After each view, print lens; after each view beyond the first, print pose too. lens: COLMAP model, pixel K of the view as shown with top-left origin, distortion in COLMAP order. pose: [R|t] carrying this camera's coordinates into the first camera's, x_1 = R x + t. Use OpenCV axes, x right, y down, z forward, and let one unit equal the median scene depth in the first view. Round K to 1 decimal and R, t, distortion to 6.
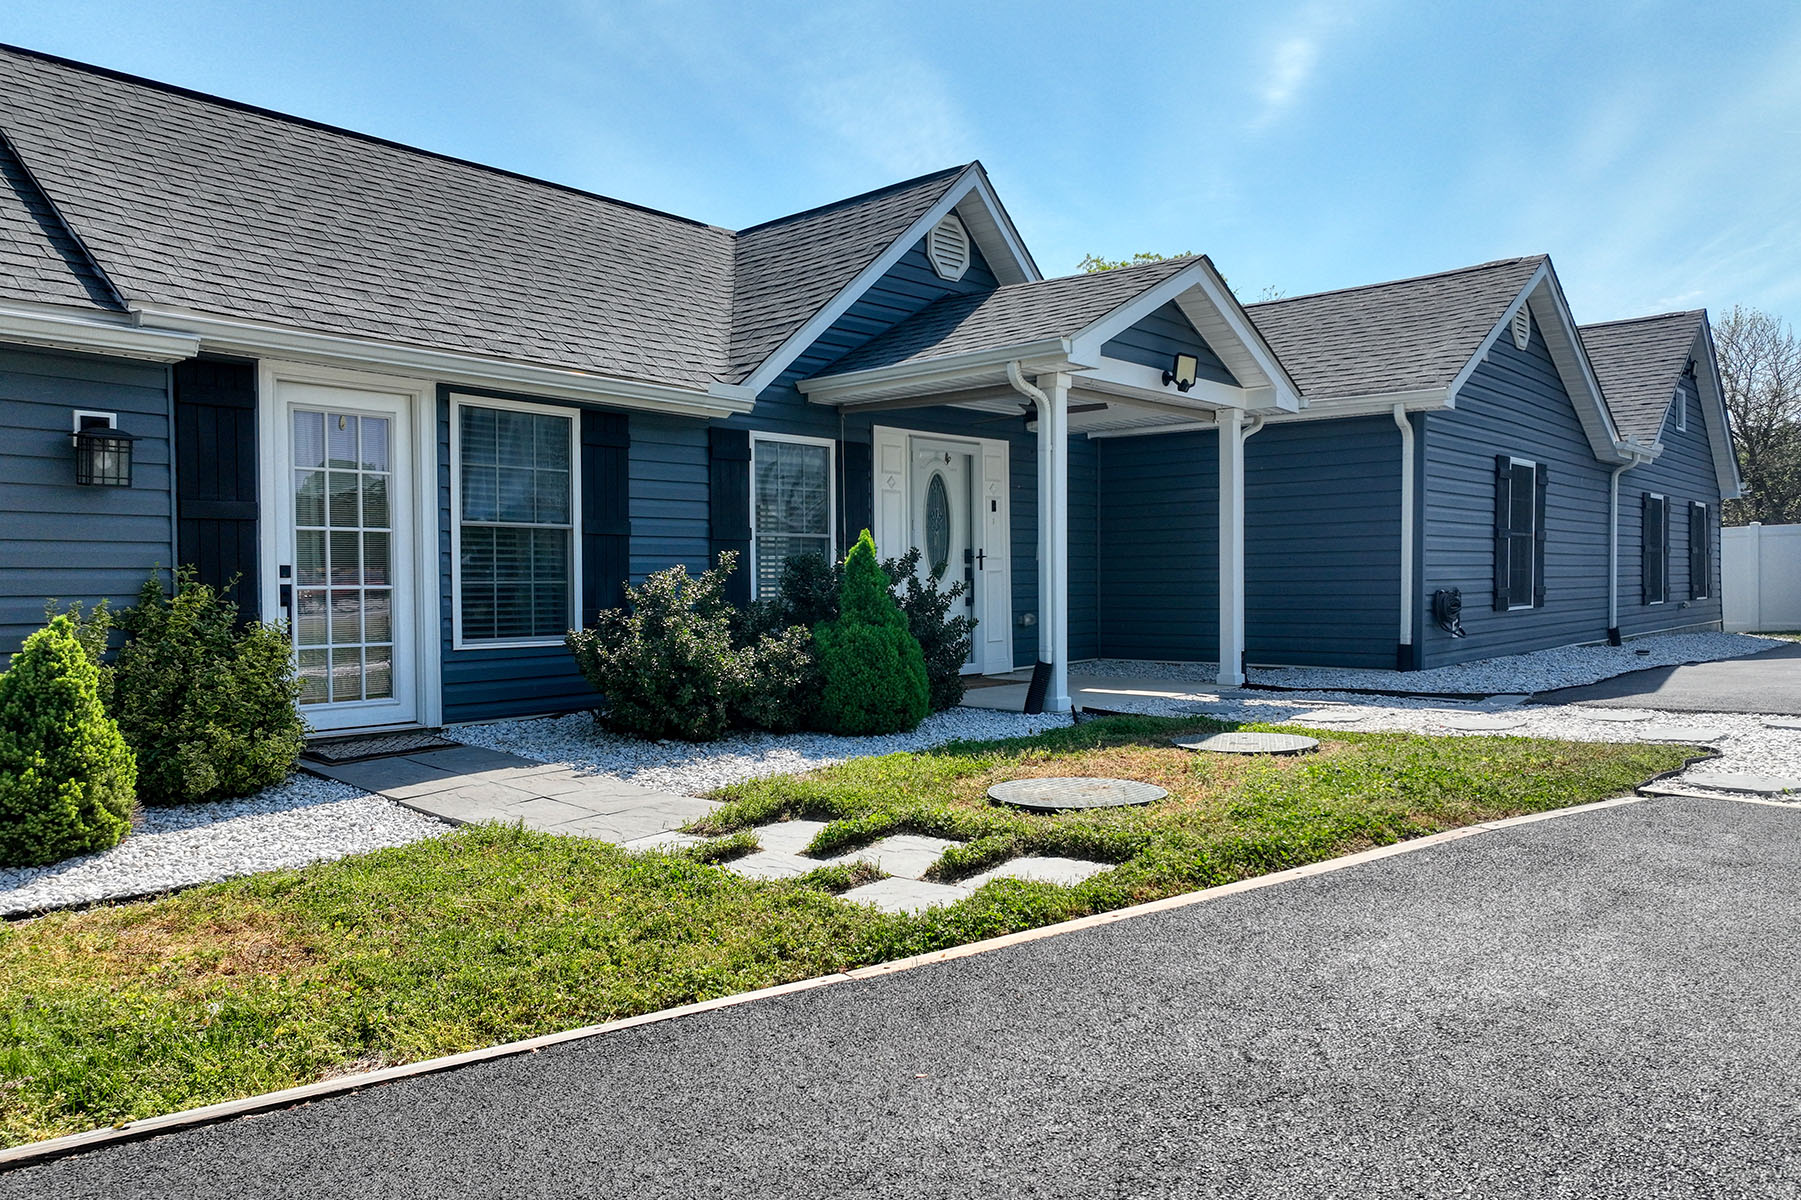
lens RADIAL K [[1264.1, 0, 899.8], [0, 1264.1, 600.0], [0, 0, 1]] dist [-0.001326, 0.016214]
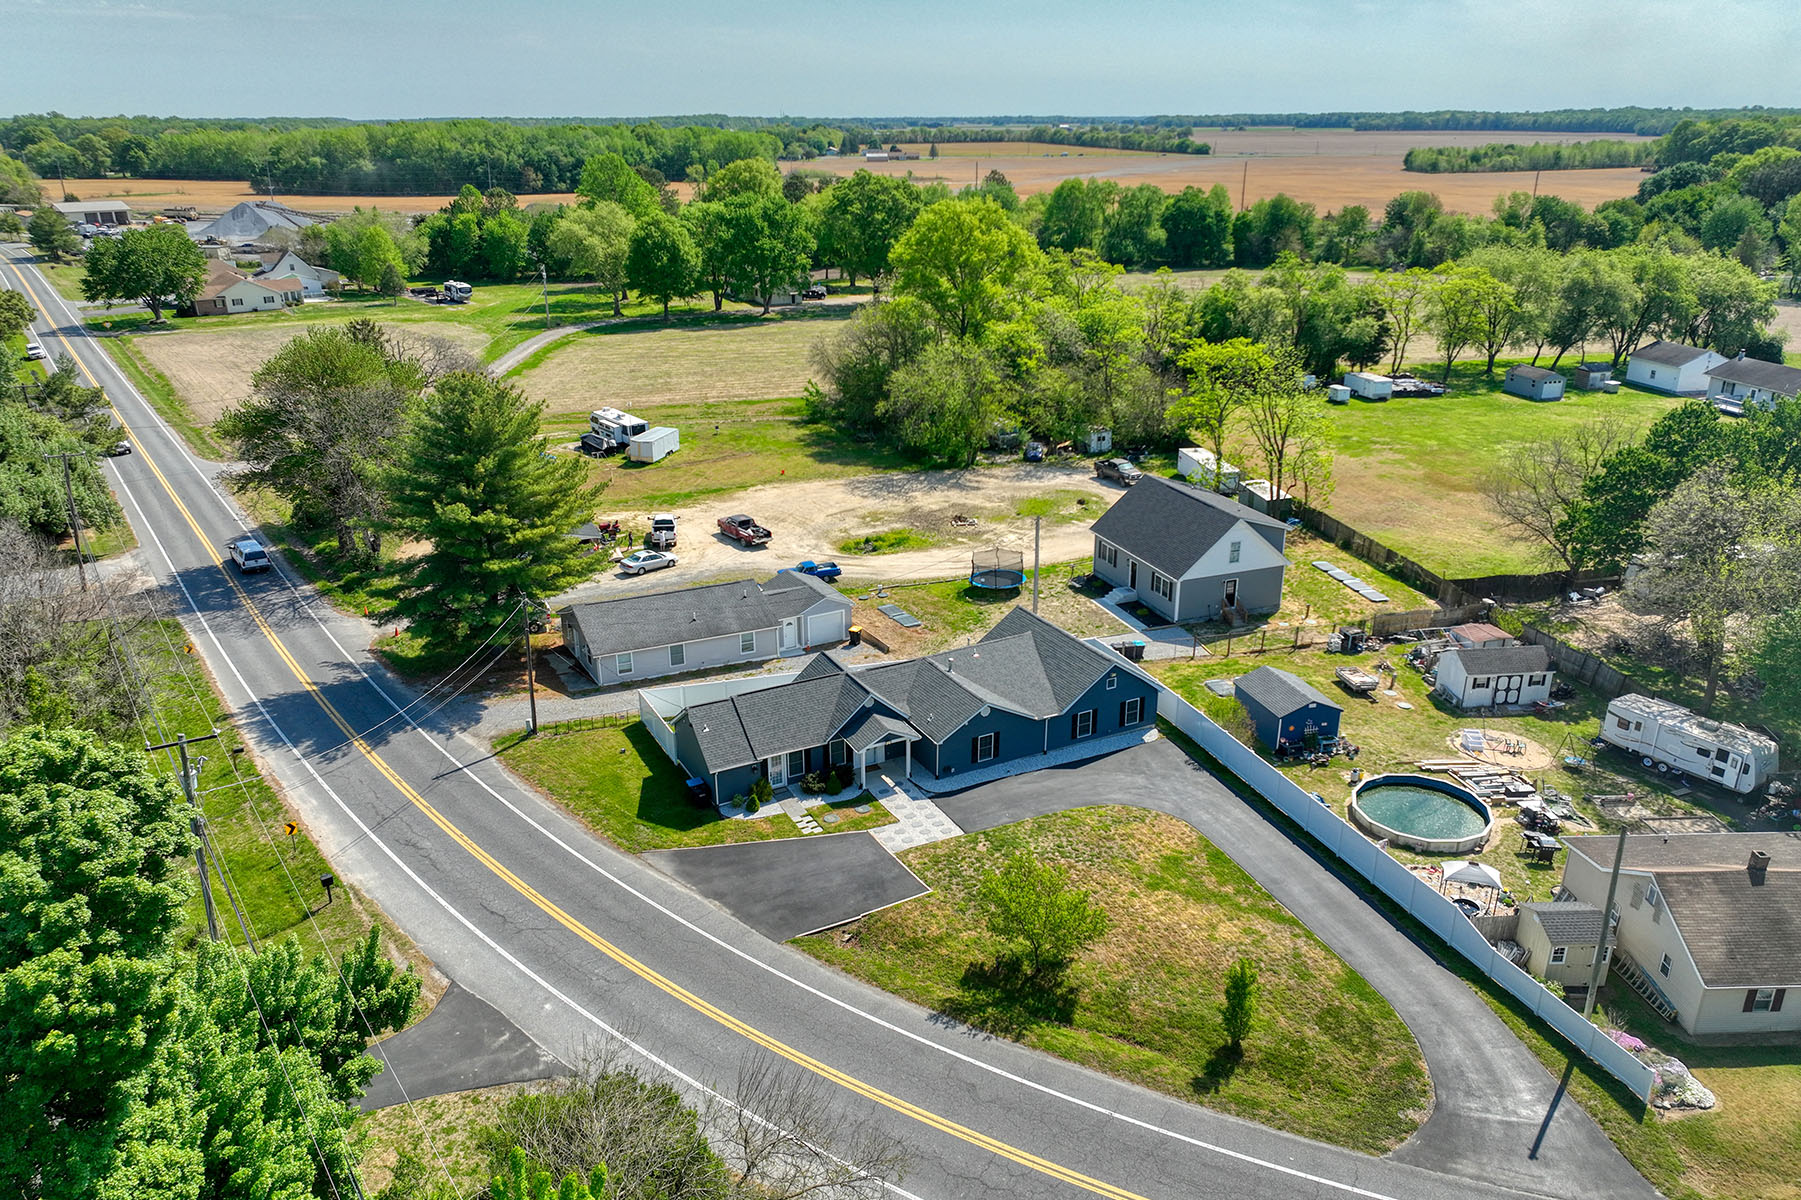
lens RADIAL K [[1264.1, 0, 903.8], [0, 1264.1, 600.0], [0, 0, 1]] dist [-0.001326, 0.016214]
pose [[0.931317, 0.136710, -0.337577, 2.904078], [-0.011067, 0.937072, 0.348960, -3.817306], [0.364040, -0.321256, 0.874225, -5.450296]]
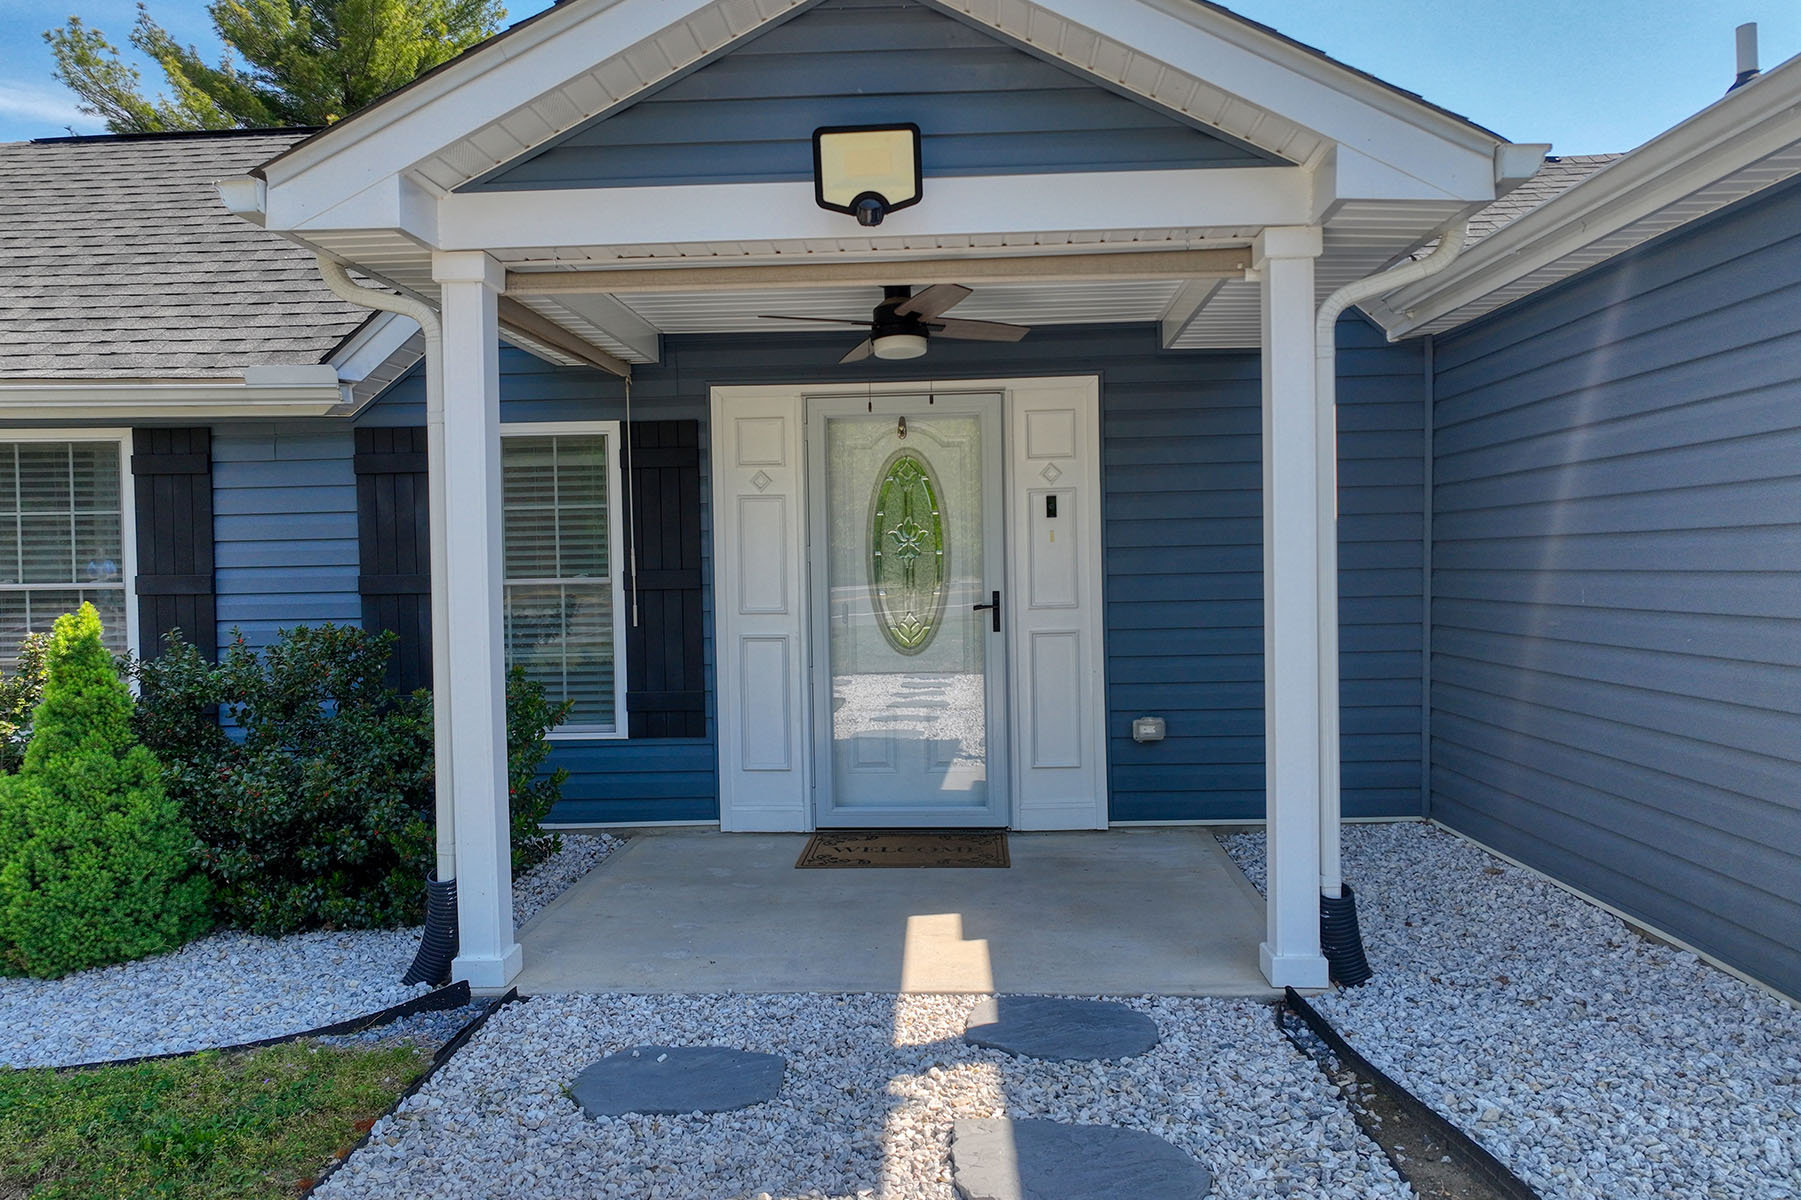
lens RADIAL K [[1264.1, 0, 896.8], [0, 1264.1, 608.6], [0, 0, 1]] dist [-0.001326, 0.016214]
pose [[0.628509, 0.023559, -0.777446, 0.617764], [-0.002457, 0.999596, 0.028305, -0.066888], [0.777799, -0.015879, 0.628313, 0.880158]]
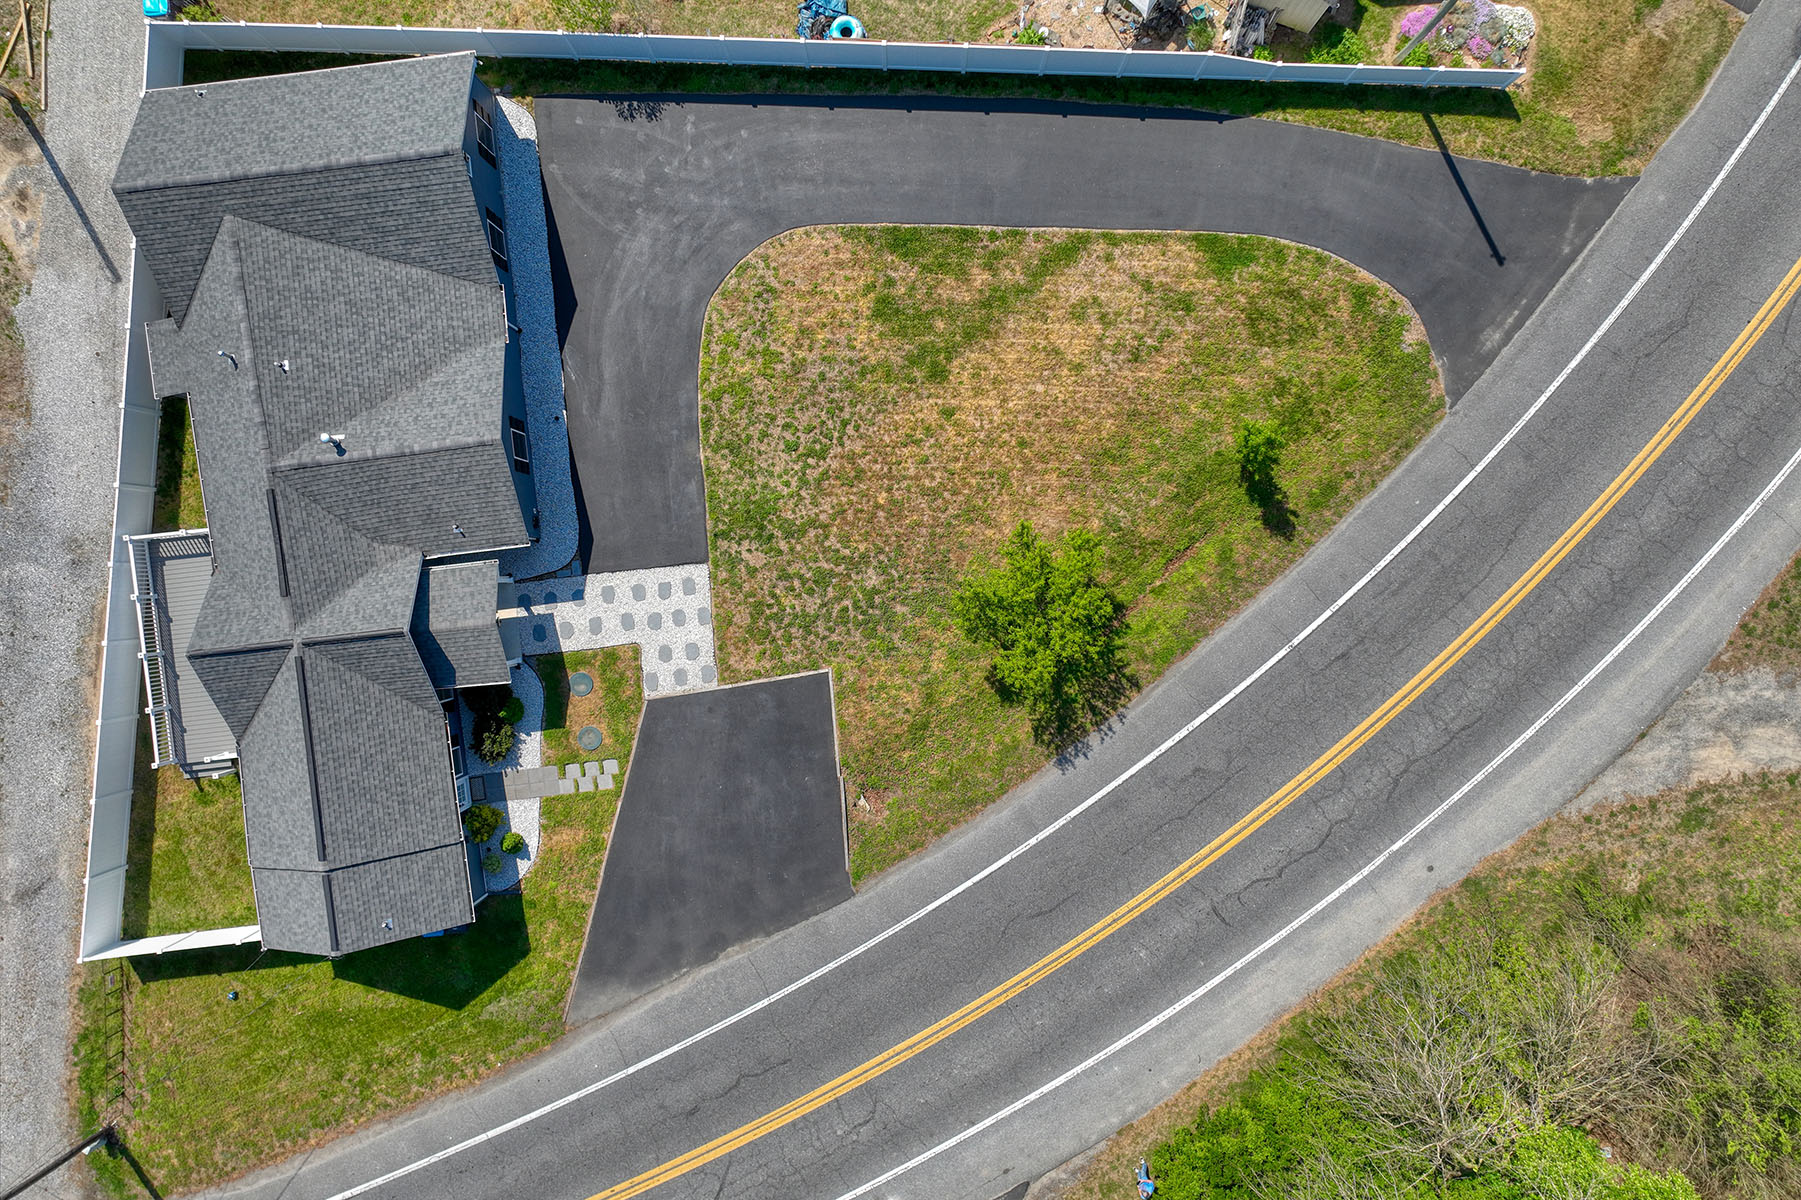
lens RADIAL K [[1264.1, 0, 898.4], [0, 1264.1, 603.4], [0, 0, 1]] dist [-0.001326, 0.016214]
pose [[0.676122, -0.736763, -0.006234, 1.324797], [0.003208, -0.005518, 0.999980, -4.822249], [-0.736782, -0.676129, -0.001367, 0.134950]]
